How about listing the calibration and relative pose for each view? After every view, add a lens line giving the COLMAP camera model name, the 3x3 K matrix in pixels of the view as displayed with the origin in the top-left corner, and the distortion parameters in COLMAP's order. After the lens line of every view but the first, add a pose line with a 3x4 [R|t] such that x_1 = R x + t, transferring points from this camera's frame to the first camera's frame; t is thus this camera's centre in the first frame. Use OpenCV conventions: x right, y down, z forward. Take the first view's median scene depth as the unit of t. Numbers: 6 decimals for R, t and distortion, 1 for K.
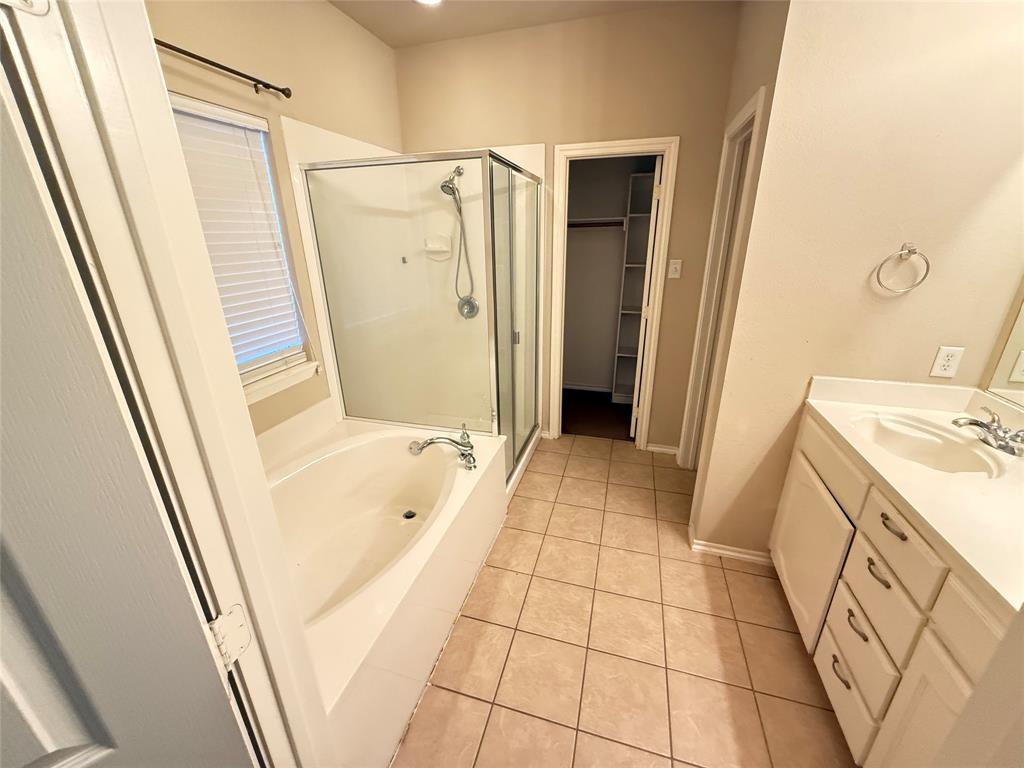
lens RADIAL K [[407.5, 0, 510.2], [0, 407.5, 383.8], [0, 0, 1]] dist [0.001125, -0.000273]
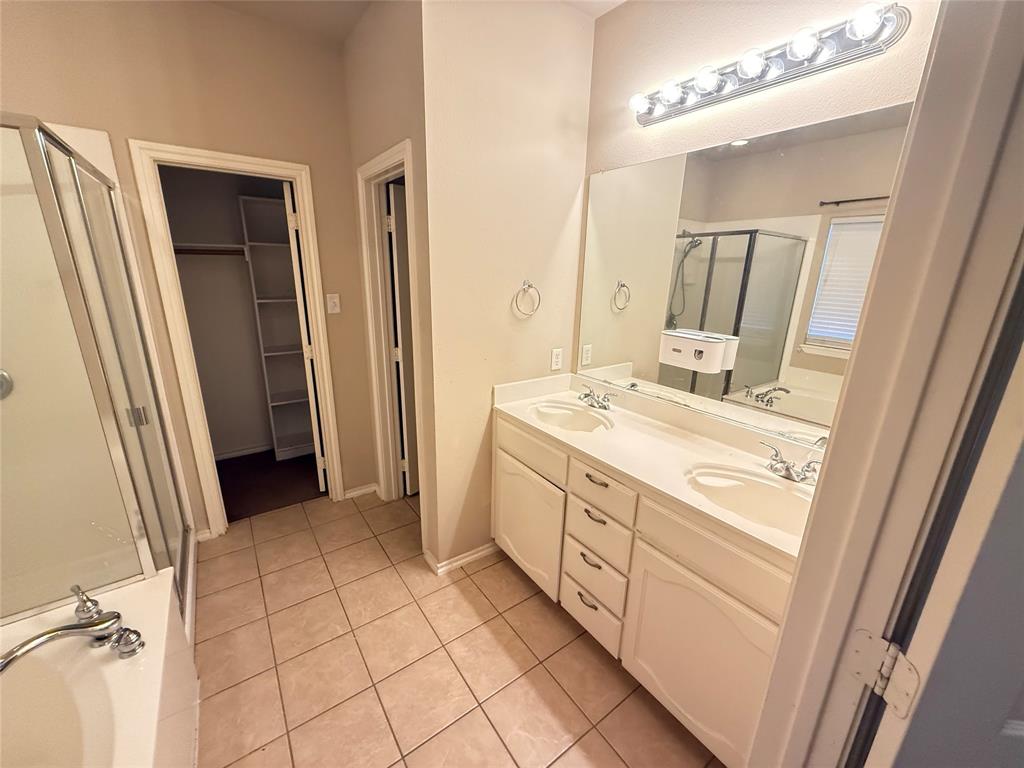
lens RADIAL K [[407.5, 0, 511.3], [0, 407.5, 383.2], [0, 0, 1]] dist [0.001125, -0.000273]
pose [[0.613585, -0.188817, 0.766721, -0.134248], [0.243627, 0.968887, 0.043636, -0.056883], [-0.751106, 0.160019, 0.640495, 0.149058]]
